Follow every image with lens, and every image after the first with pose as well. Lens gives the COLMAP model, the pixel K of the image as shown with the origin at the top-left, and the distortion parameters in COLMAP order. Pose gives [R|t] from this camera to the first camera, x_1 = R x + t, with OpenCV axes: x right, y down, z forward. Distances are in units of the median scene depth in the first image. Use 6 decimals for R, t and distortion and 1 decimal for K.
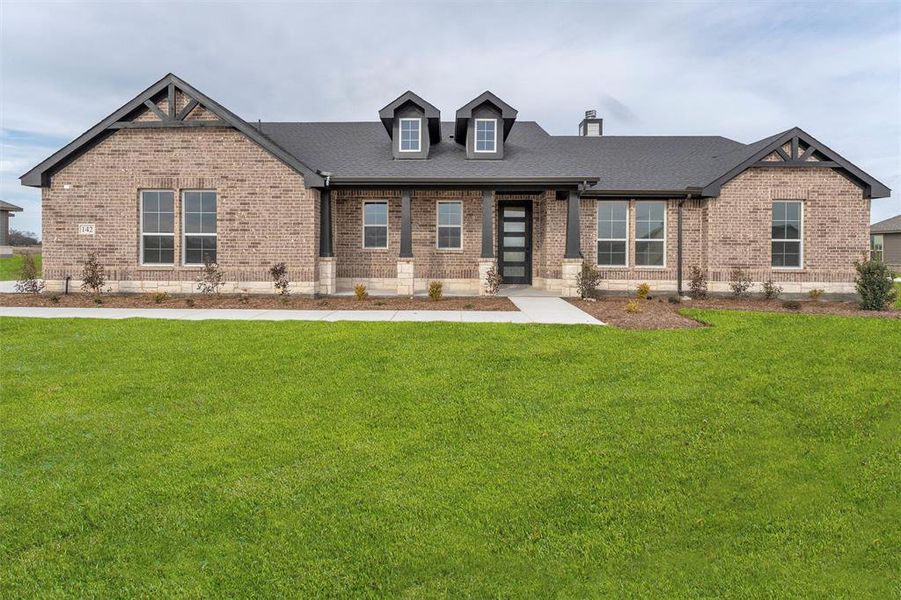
lens RADIAL K [[413.2, 0, 461.8], [0, 413.2, 257.4], [0, 0, 1]] dist [0.008822, -0.000450]
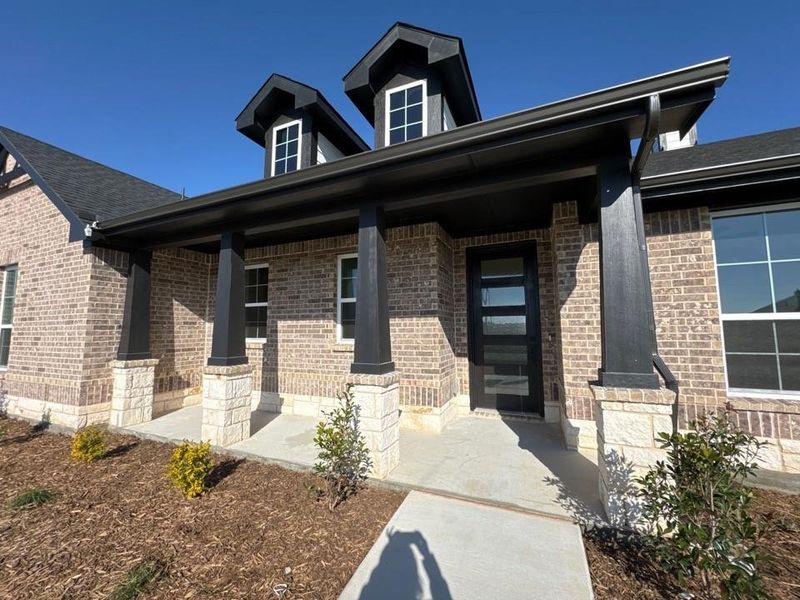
lens RADIAL K [[316.6, 0, 400.8], [0, 316.6, 297.3], [0, 0, 1]] dist [-0.004210, 0.000428]
pose [[0.907810, -0.052645, -0.416064, 0.197178], [0.008506, 0.994197, -0.107236, -0.034363], [0.419295, 0.093811, 0.902990, 0.656812]]
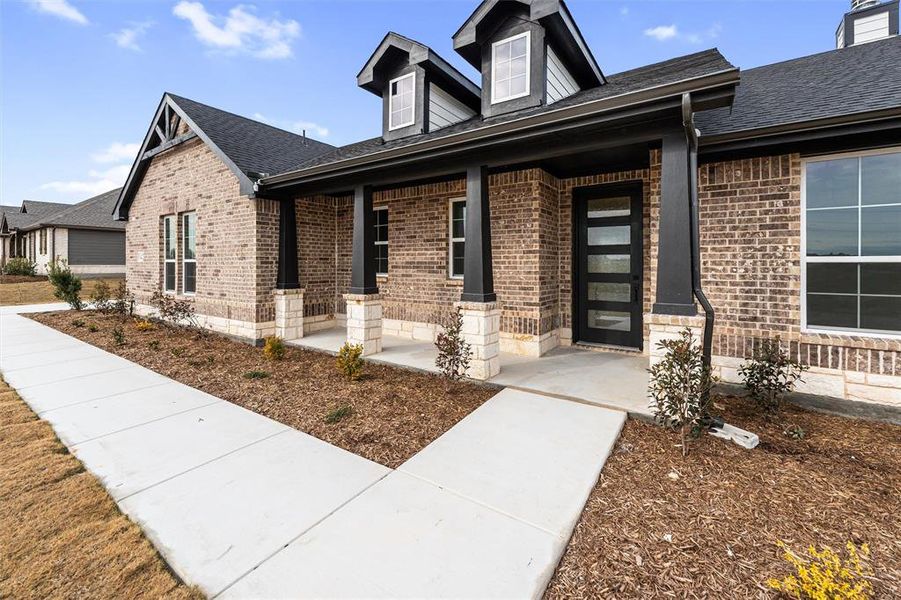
lens RADIAL K [[377.6, 0, 452.3], [0, 377.6, 262.3], [0, 0, 1]] dist [0.007508, 0.000186]
pose [[0.815075, -0.004975, -0.579333, 0.275562], [-0.002632, 0.999921, -0.012289, -0.036522], [0.579349, 0.011541, 0.814998, 0.545251]]
